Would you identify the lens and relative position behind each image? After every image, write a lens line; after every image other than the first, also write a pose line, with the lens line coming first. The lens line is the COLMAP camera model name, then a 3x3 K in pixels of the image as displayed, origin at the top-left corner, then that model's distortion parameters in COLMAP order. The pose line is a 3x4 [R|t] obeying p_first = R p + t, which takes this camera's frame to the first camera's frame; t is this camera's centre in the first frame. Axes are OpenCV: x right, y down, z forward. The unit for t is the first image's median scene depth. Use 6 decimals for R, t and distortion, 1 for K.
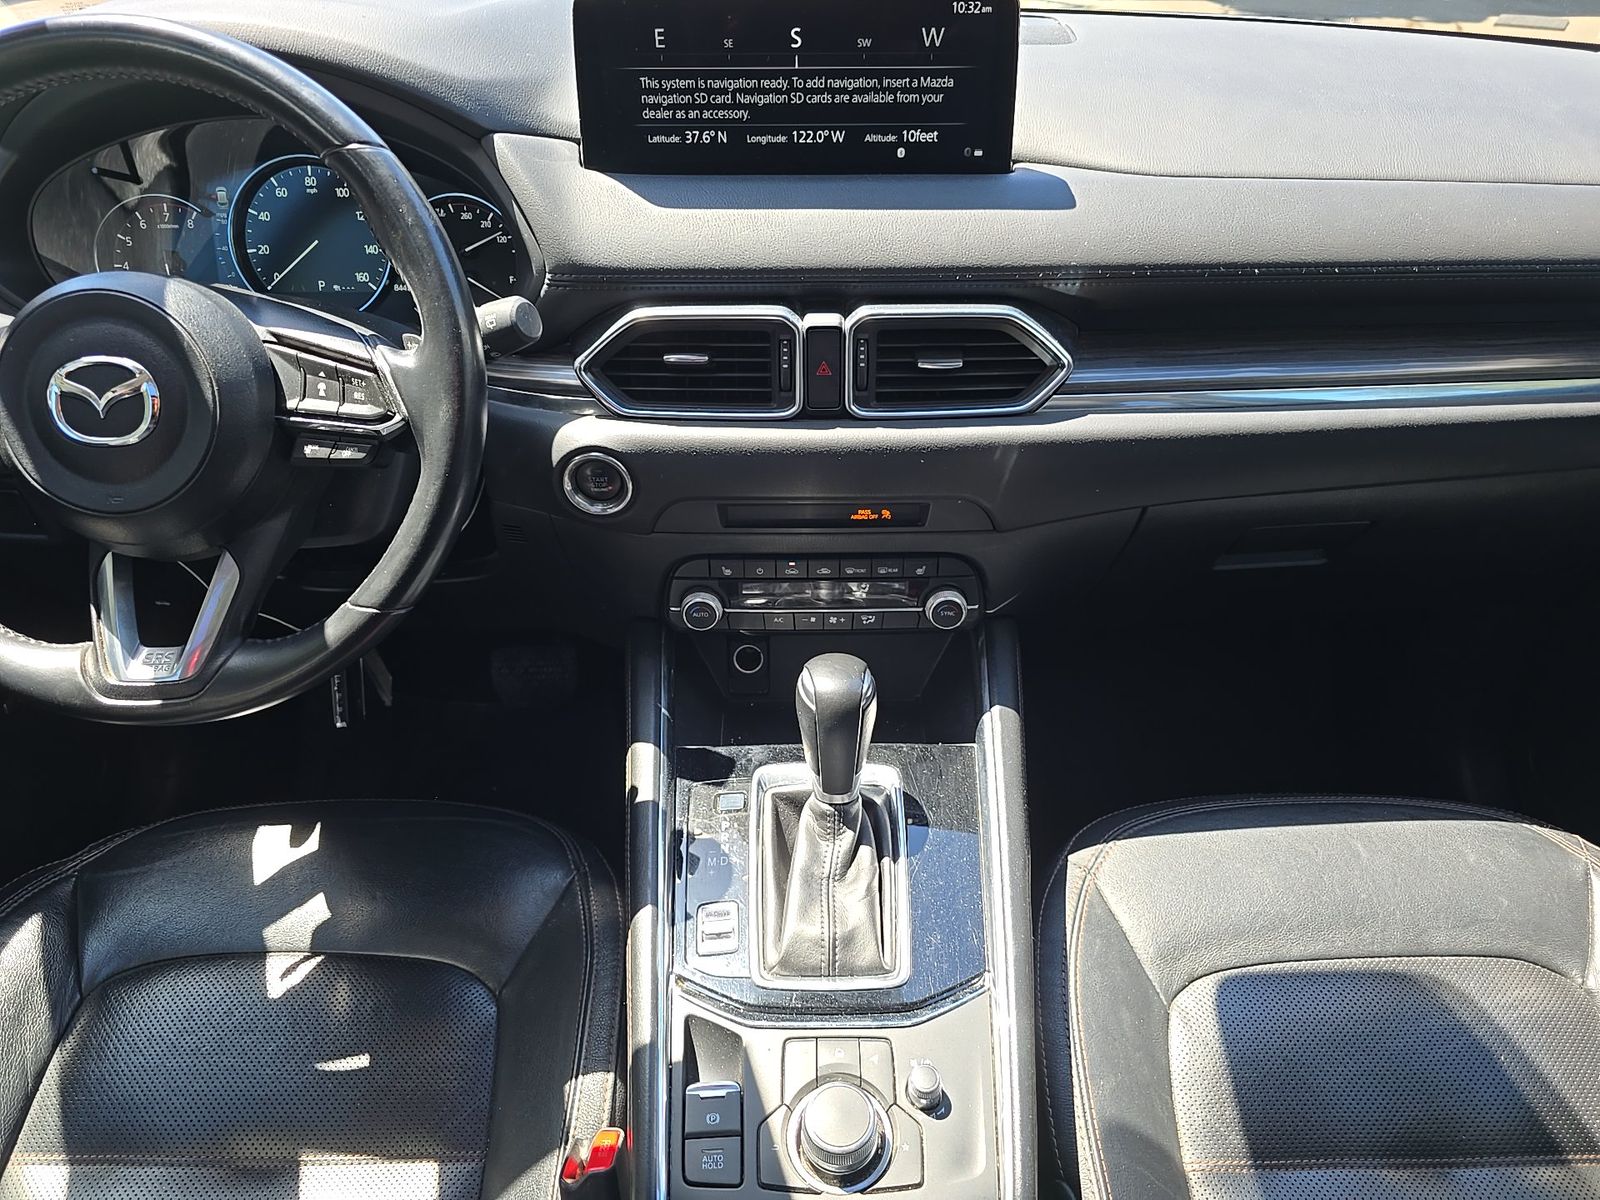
lens RADIAL K [[1080.3, 0, 810.0], [0, 1080.3, 603.7], [0, 0, 1]] dist [0.003009, -0.020405]
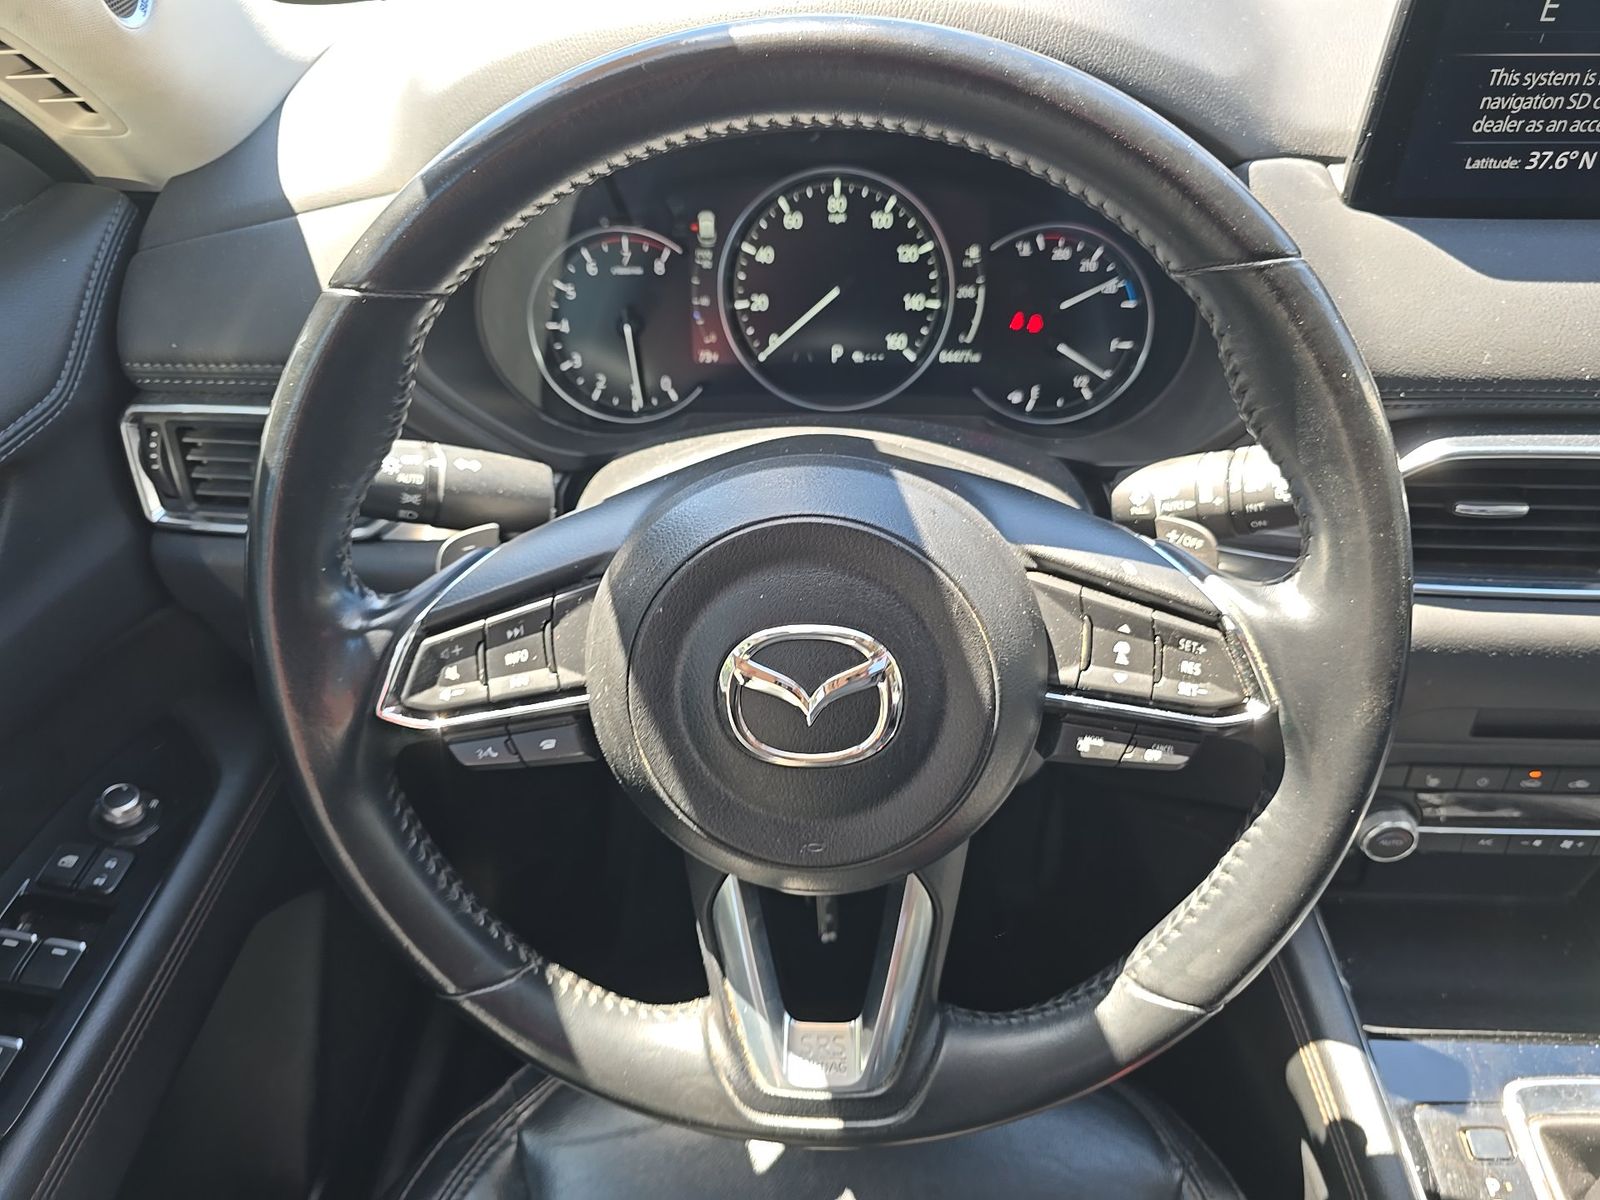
lens RADIAL K [[1080.3, 0, 783.9], [0, 1080.3, 603.7], [0, 0, 1]] dist [0.003009, -0.020405]
pose [[0.997816, 0.015208, -0.064274, -0.580349], [-0.007560, 0.993033, 0.117595, -0.284911], [0.065614, -0.116853, 0.990979, 0.374356]]
